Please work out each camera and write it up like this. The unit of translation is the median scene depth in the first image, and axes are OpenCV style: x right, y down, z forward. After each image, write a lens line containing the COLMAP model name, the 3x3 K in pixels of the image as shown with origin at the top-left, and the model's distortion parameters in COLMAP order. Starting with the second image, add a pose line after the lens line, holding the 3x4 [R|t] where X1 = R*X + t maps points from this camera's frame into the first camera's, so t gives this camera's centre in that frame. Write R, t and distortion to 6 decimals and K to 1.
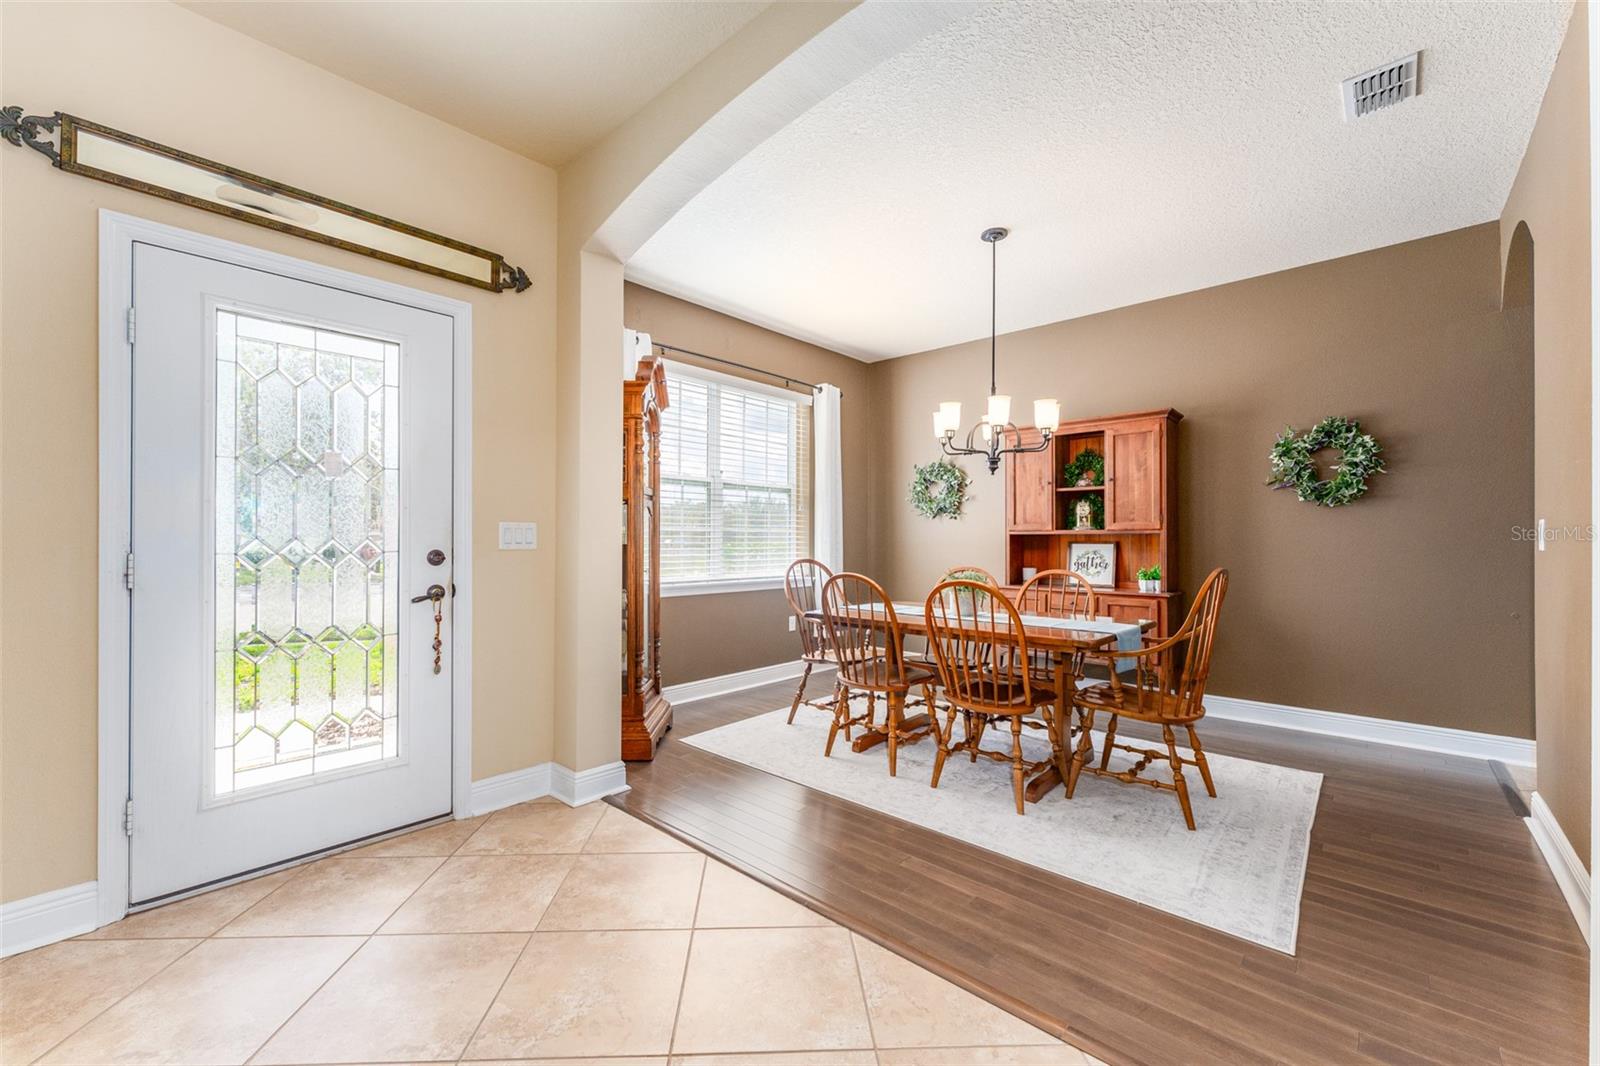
lens RADIAL K [[640.7, 0, 797.1], [0, 640.7, 538.9], [0, 0, 1]] dist [-0.002062, 0.000117]
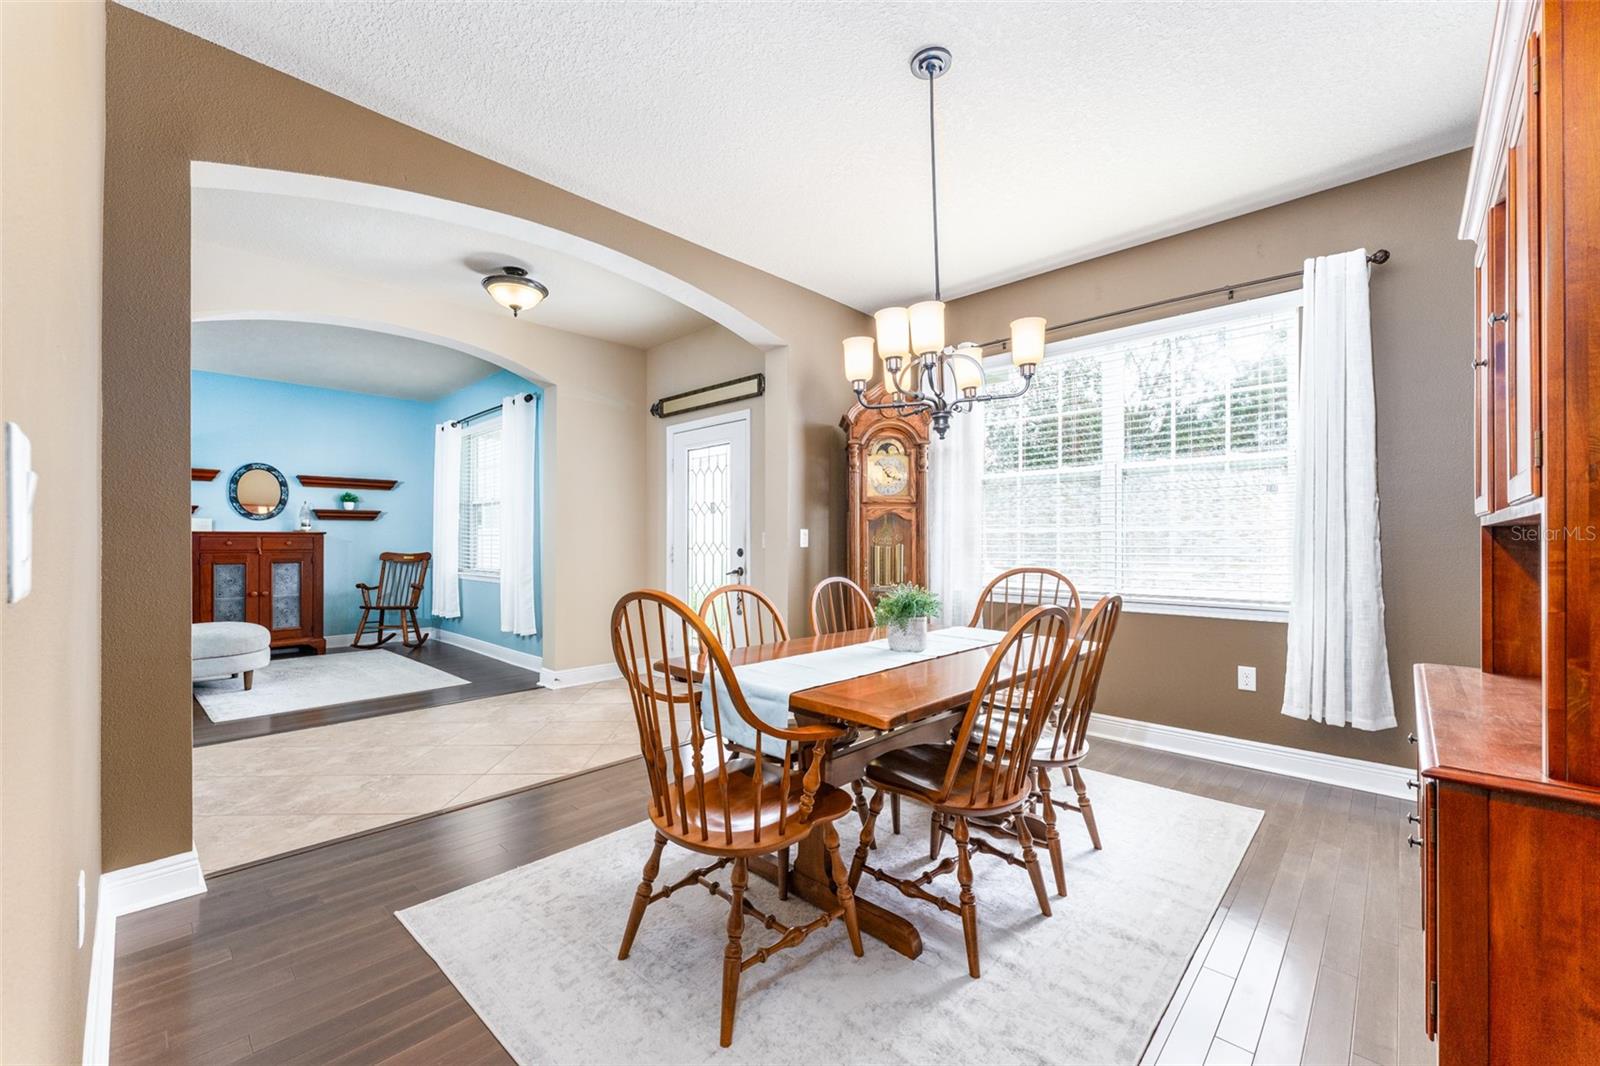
lens RADIAL K [[640.7, 0, 791.8], [0, 640.7, 538.5], [0, 0, 1]] dist [-0.002062, 0.000117]
pose [[-0.012932, -0.005080, -0.999903, 1.296441], [0.011286, 0.999923, -0.005226, 0.001013], [0.999853, -0.011352, -0.012874, 1.175206]]
